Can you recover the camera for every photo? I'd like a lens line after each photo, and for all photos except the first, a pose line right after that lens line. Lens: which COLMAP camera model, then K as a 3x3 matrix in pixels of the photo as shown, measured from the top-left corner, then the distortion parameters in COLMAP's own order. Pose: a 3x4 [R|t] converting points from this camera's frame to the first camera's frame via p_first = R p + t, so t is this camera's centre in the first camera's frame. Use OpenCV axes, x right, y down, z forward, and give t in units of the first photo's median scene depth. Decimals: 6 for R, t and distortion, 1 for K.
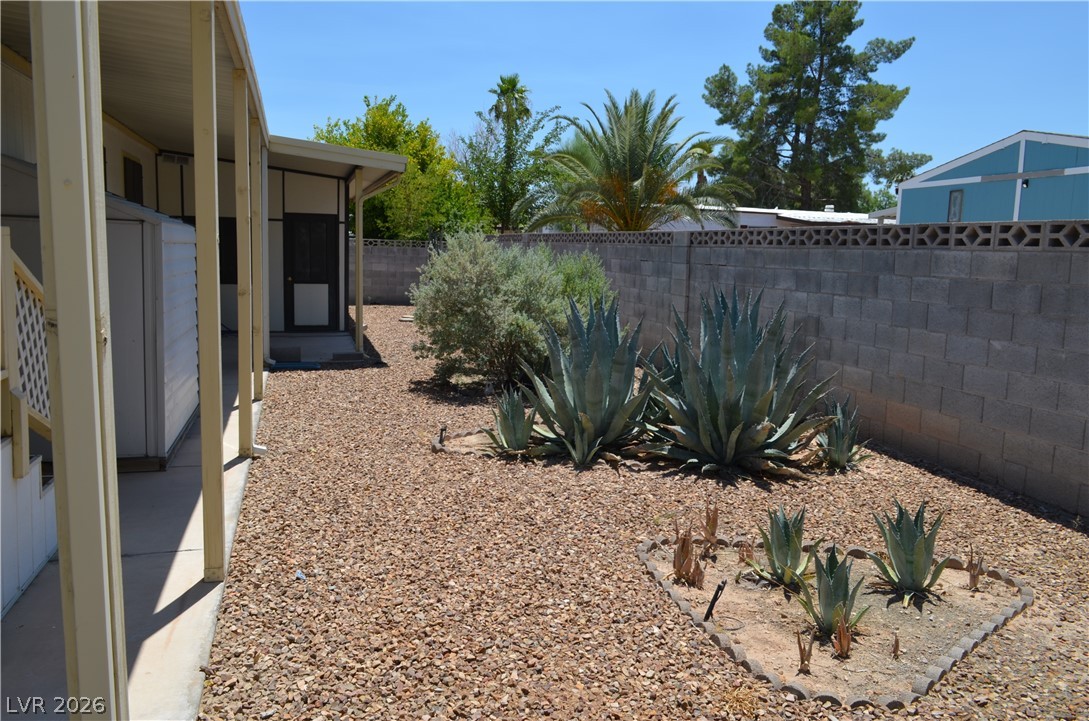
lens RADIAL K [[845.8, 0, 549.1], [0, 845.8, 362.9], [0, 0, 1]] dist [-0.011817, -0.002417]
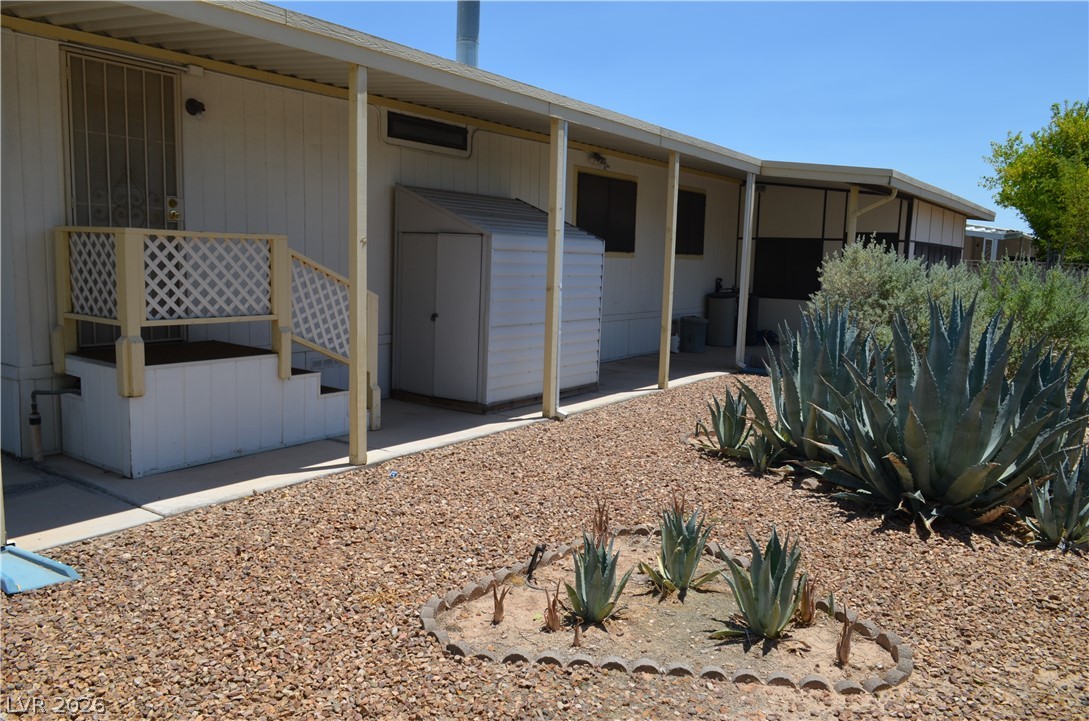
lens RADIAL K [[845.8, 0, 549.1], [0, 845.8, 362.9], [0, 0, 1]] dist [-0.011817, -0.002417]
pose [[0.627203, 0.087729, -0.773899, 0.133974], [-0.114687, 0.993207, 0.019643, 0.000848], [0.770365, 0.076436, 0.633004, 0.039775]]
